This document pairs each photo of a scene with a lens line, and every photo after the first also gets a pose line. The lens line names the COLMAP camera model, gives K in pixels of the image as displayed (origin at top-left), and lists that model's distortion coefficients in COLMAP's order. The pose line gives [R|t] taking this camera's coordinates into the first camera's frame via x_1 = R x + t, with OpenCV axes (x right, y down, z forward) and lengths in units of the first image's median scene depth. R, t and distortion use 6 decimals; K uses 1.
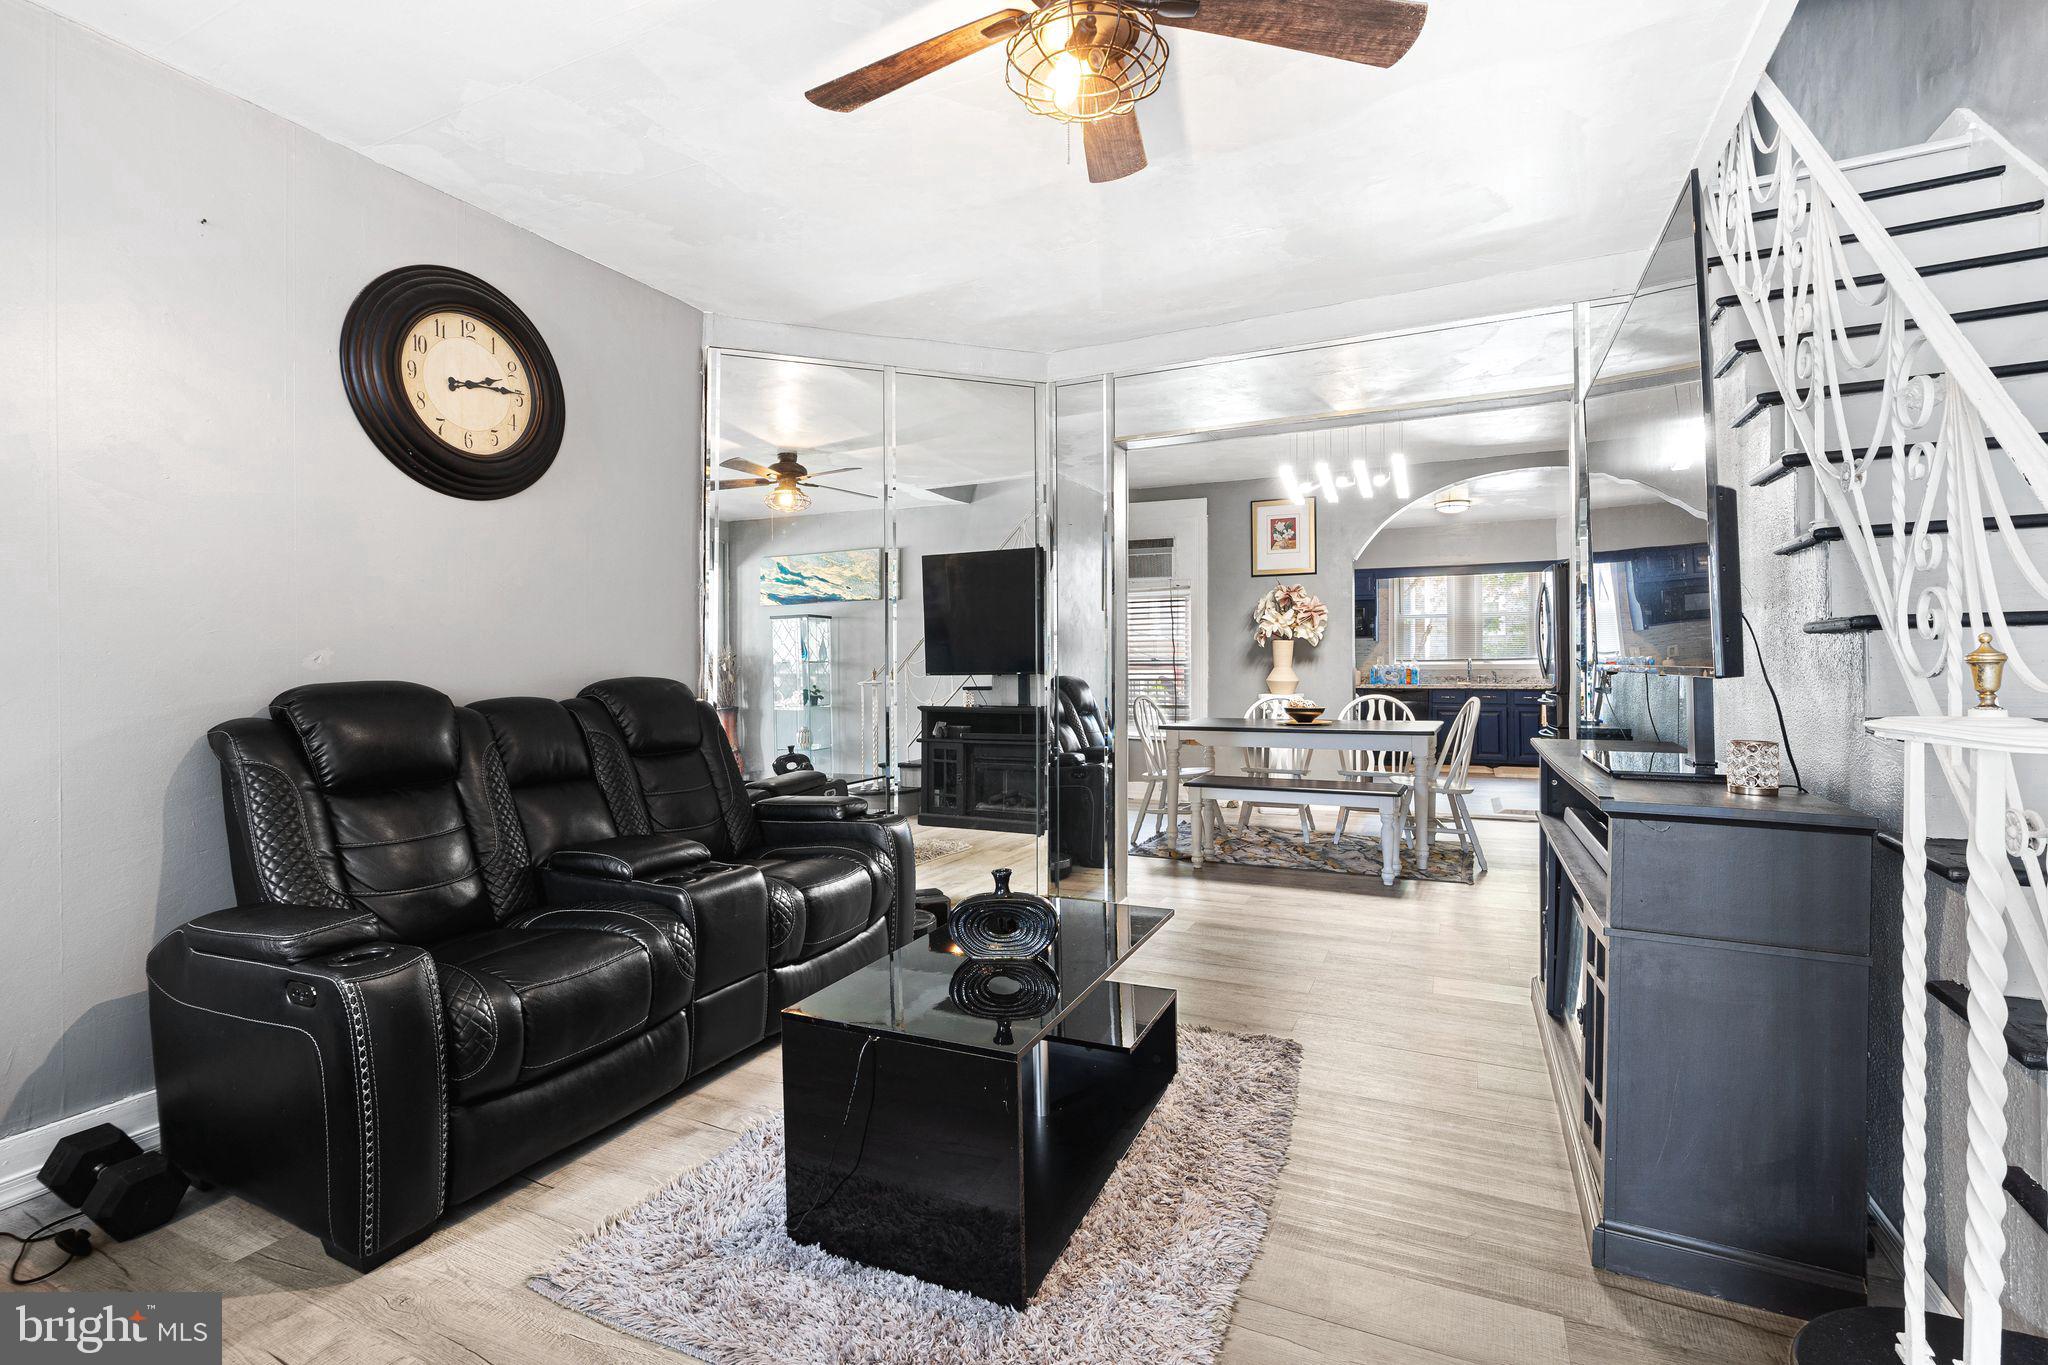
lens RADIAL K [[949.4, 0, 1029.0], [0, 949.4, 679.2], [0, 0, 1]] dist [0.000638, 0.000044]
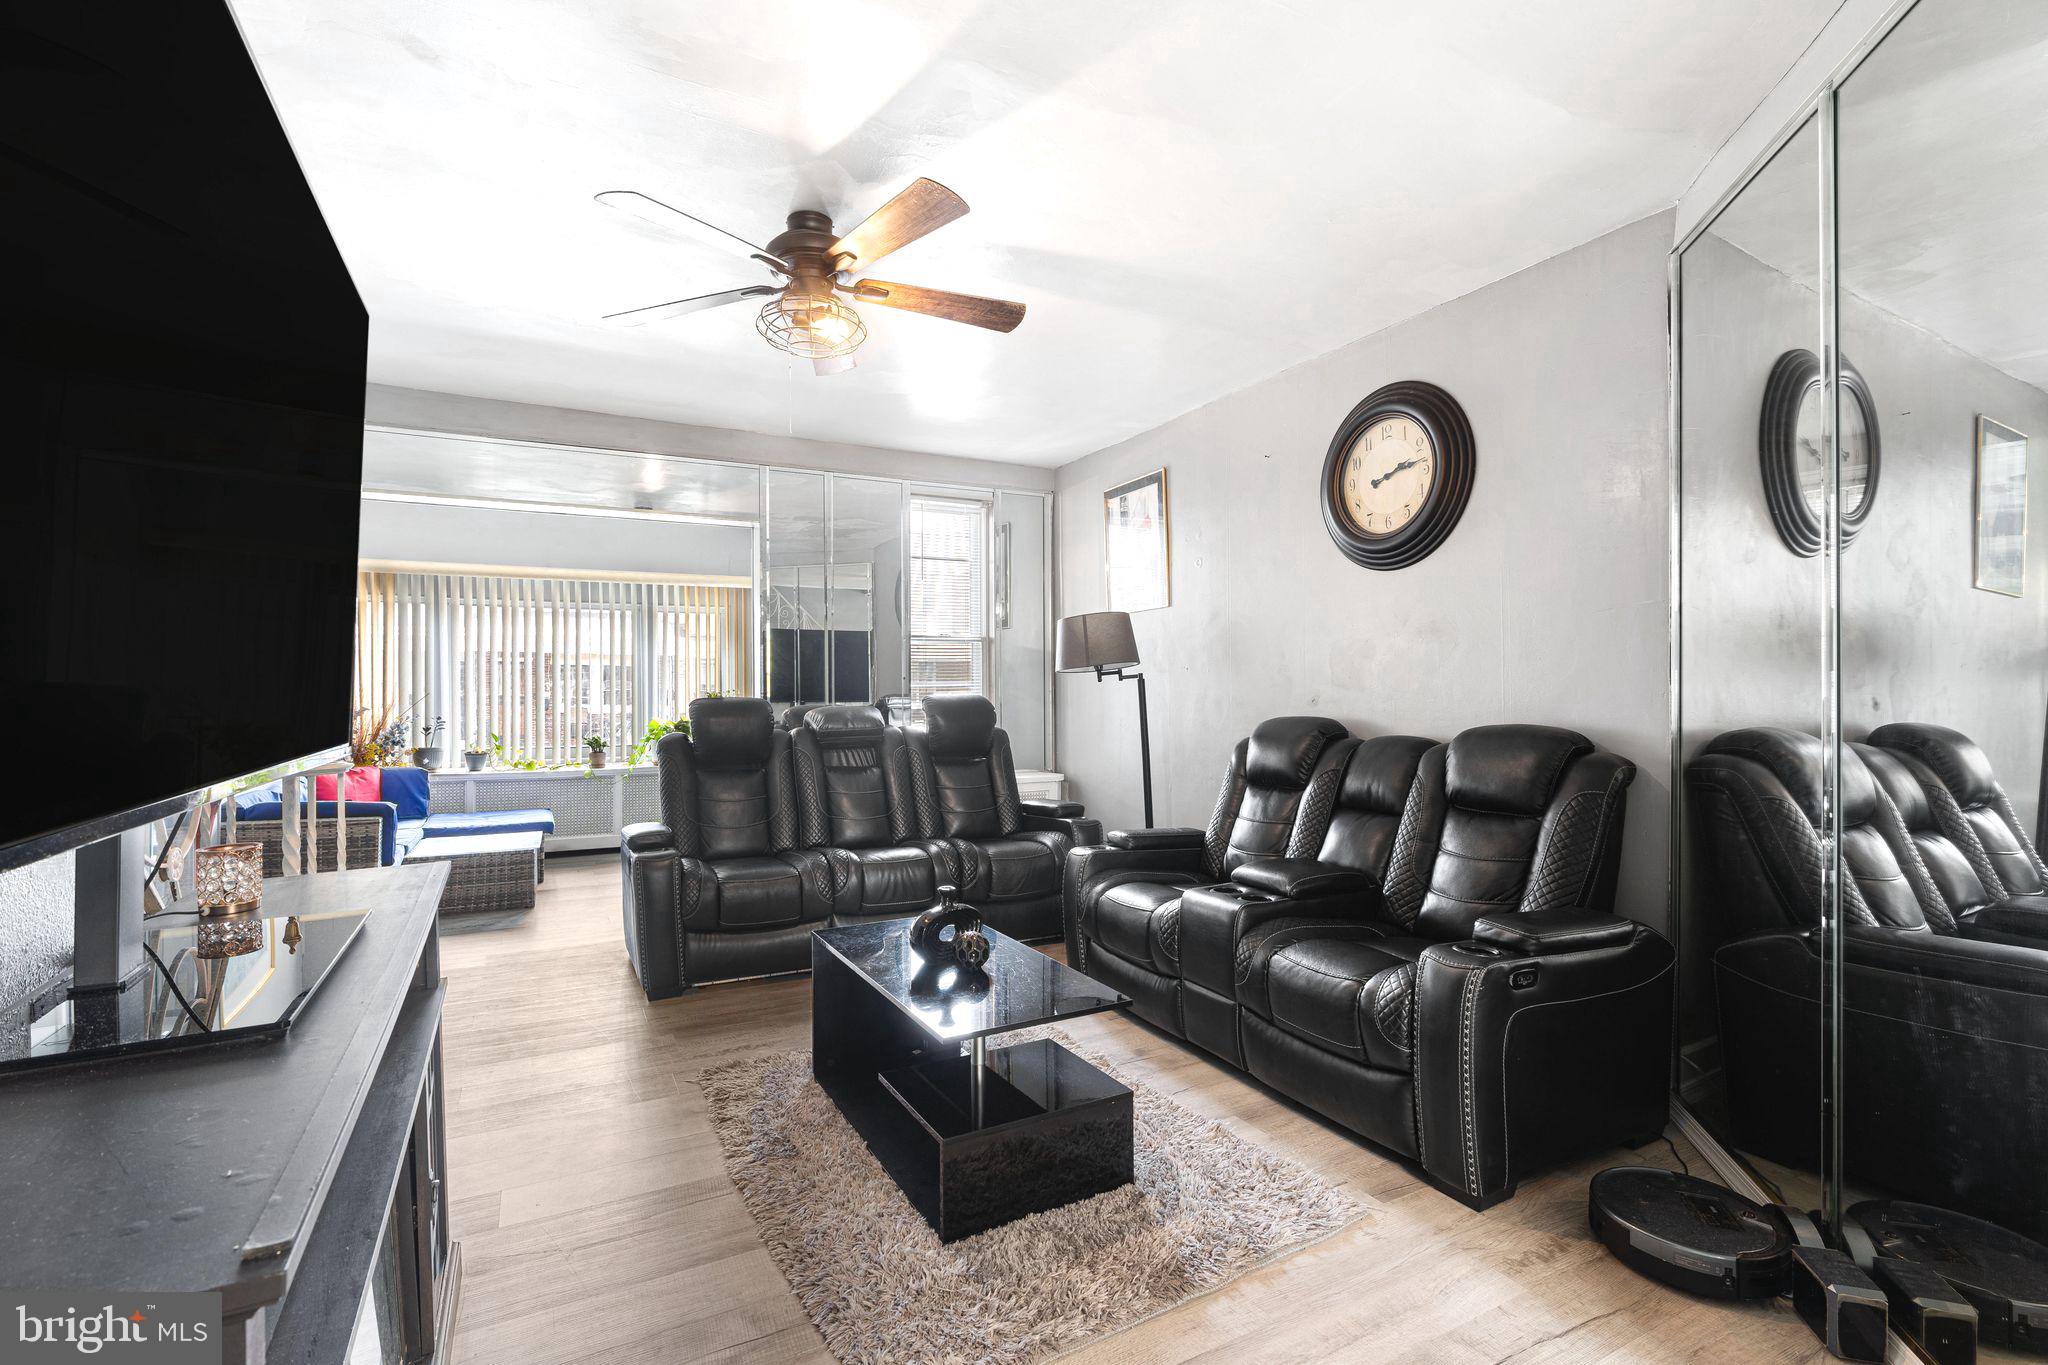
lens RADIAL K [[949.4, 0, 1029.0], [0, 949.4, 679.2], [0, 0, 1]] dist [0.000638, 0.000044]
pose [[-0.190308, -0.016656, -0.981583, 0.619422], [0.008430, 0.999791, -0.018600, -0.019532], [0.981688, -0.011814, -0.190127, 0.641033]]
